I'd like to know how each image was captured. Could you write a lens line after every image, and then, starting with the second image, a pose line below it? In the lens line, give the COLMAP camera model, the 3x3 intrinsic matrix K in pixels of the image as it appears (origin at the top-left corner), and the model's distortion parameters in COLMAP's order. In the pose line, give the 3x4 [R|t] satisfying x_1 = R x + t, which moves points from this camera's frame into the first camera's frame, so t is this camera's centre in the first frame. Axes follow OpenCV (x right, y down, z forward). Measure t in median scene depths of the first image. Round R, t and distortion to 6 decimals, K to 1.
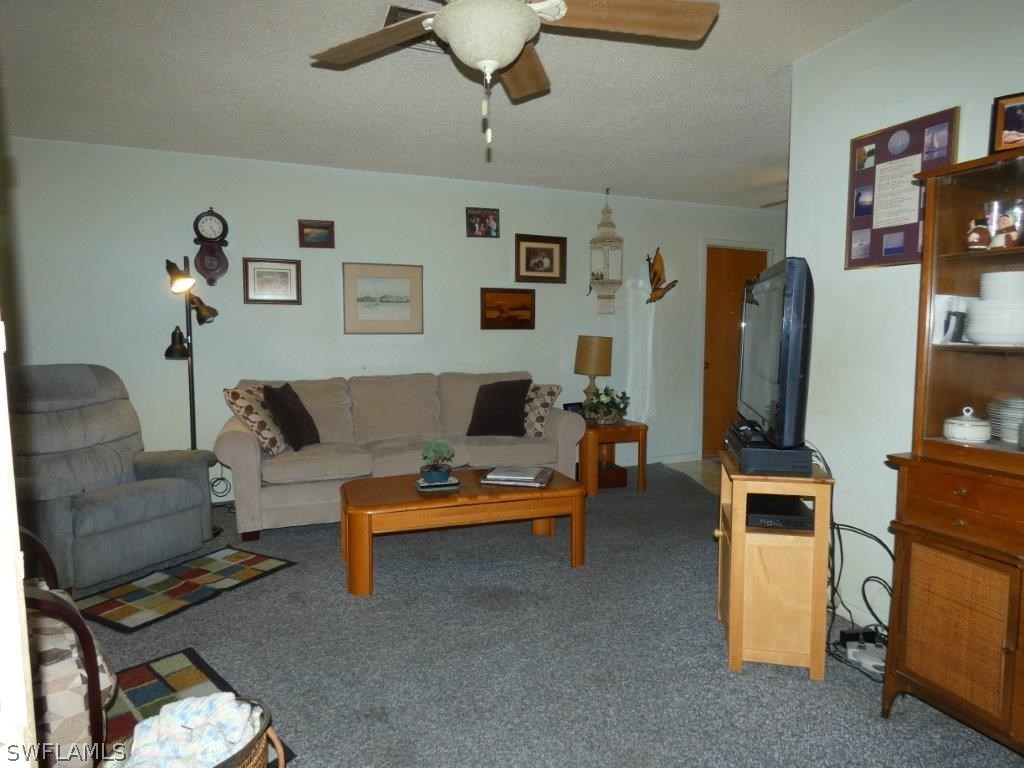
lens RADIAL K [[611.0, 0, 512.0], [0, 611.0, 384.0], [0, 0, 1]] dist [-0.003671, -0.002199]
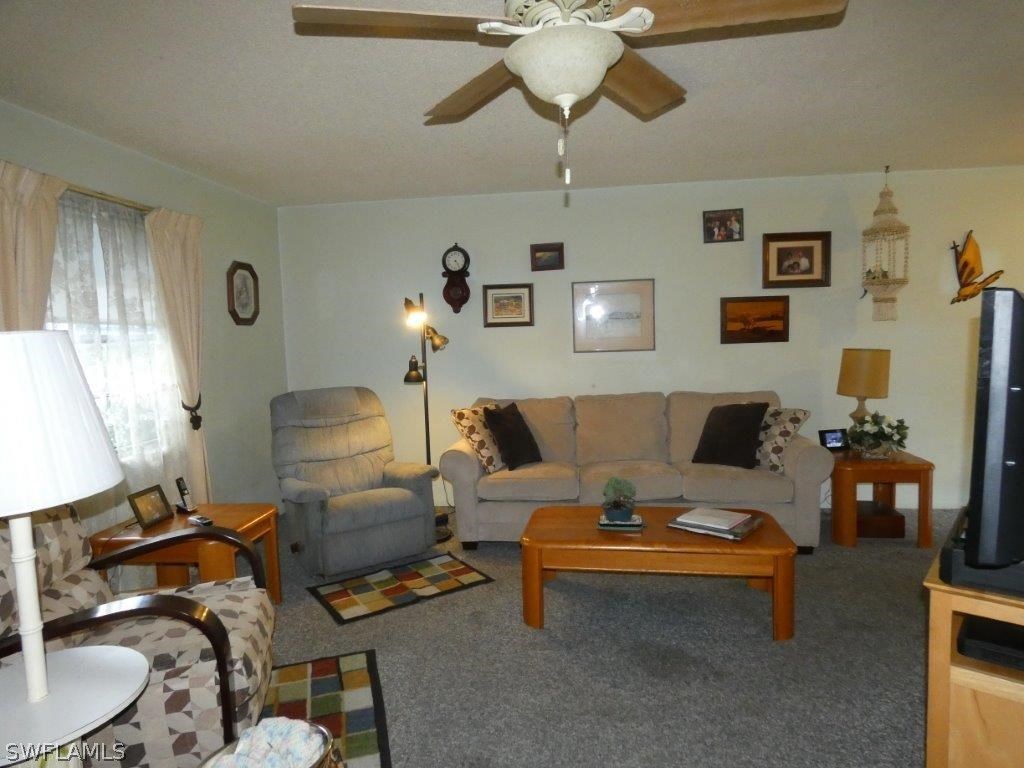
lens RADIAL K [[611.0, 0, 512.0], [0, 611.0, 384.0], [0, 0, 1]] dist [-0.003671, -0.002199]
pose [[0.879734, 0.011452, -0.475328, 0.126073], [-0.007857, 0.999924, 0.009549, -0.041468], [0.475401, -0.004666, 0.879757, 0.062295]]
